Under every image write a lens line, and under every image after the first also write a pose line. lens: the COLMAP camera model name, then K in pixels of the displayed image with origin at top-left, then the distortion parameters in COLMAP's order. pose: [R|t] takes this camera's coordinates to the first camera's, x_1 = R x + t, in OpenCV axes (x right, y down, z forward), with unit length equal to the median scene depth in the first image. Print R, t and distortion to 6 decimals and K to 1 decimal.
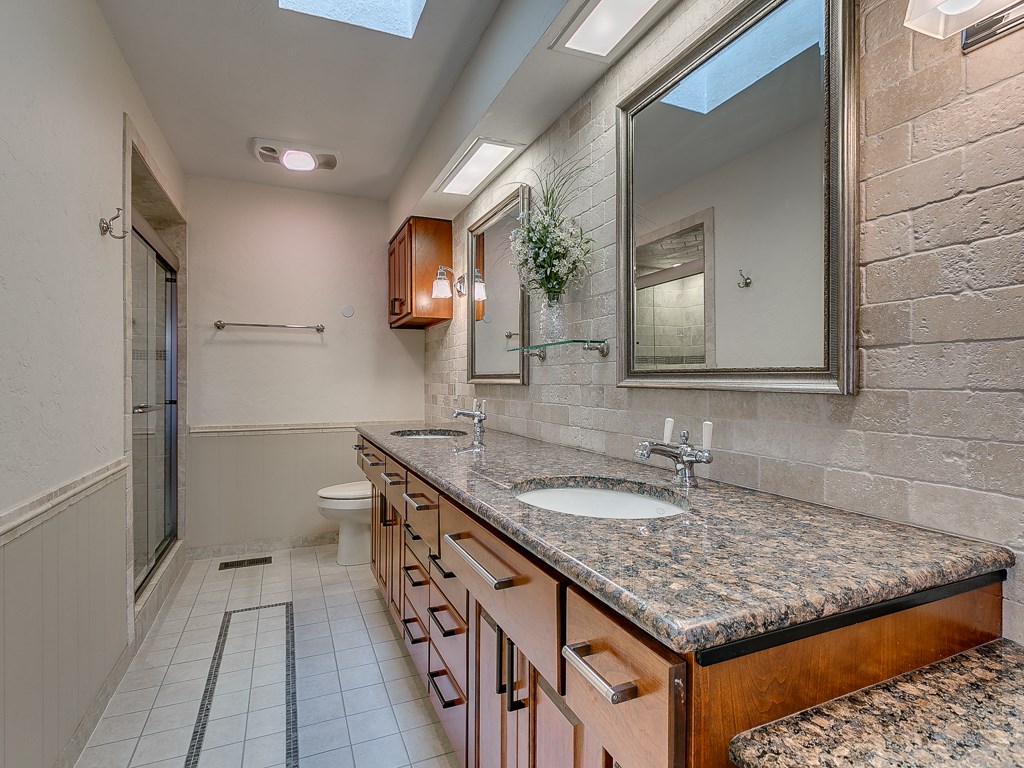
lens RADIAL K [[523.8, 0, 508.9], [0, 523.8, 380.4], [0, 0, 1]] dist [-0.021730, 0.008308]
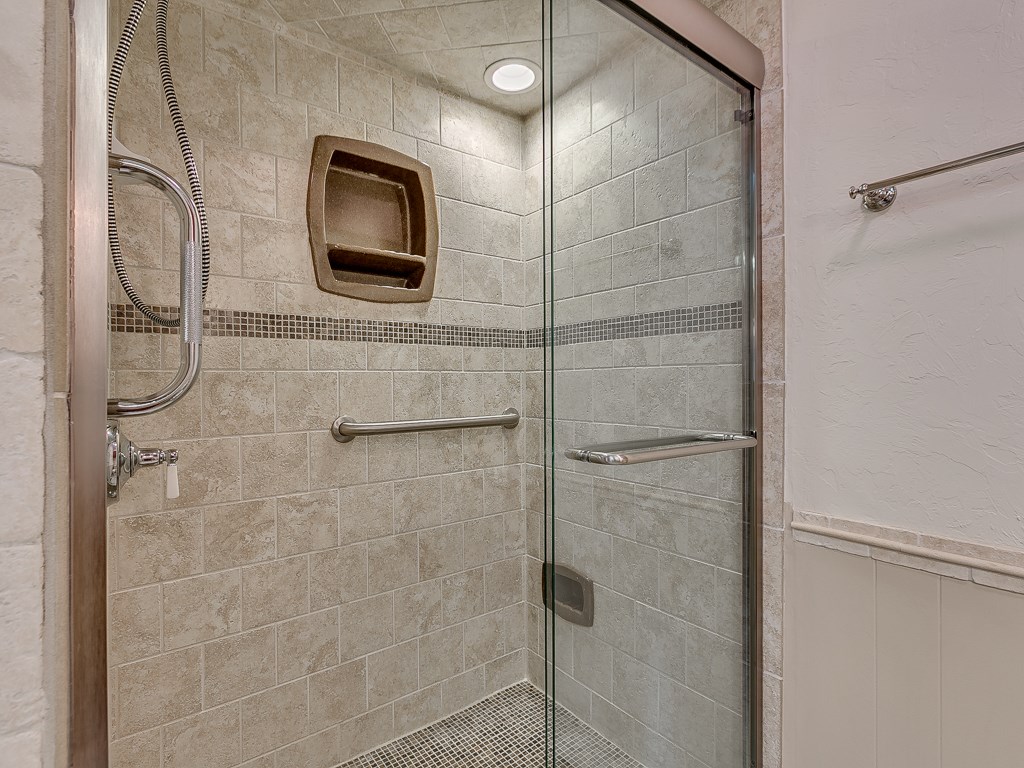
lens RADIAL K [[523.8, 0, 509.9], [0, 523.8, 381.0], [0, 0, 1]] dist [-0.021730, 0.008308]
pose [[0.233170, -0.000052, -0.972436, -0.314474], [-0.000047, 1.000000, -0.000065, 0.001655], [0.972436, 0.000061, 0.233170, 0.730602]]
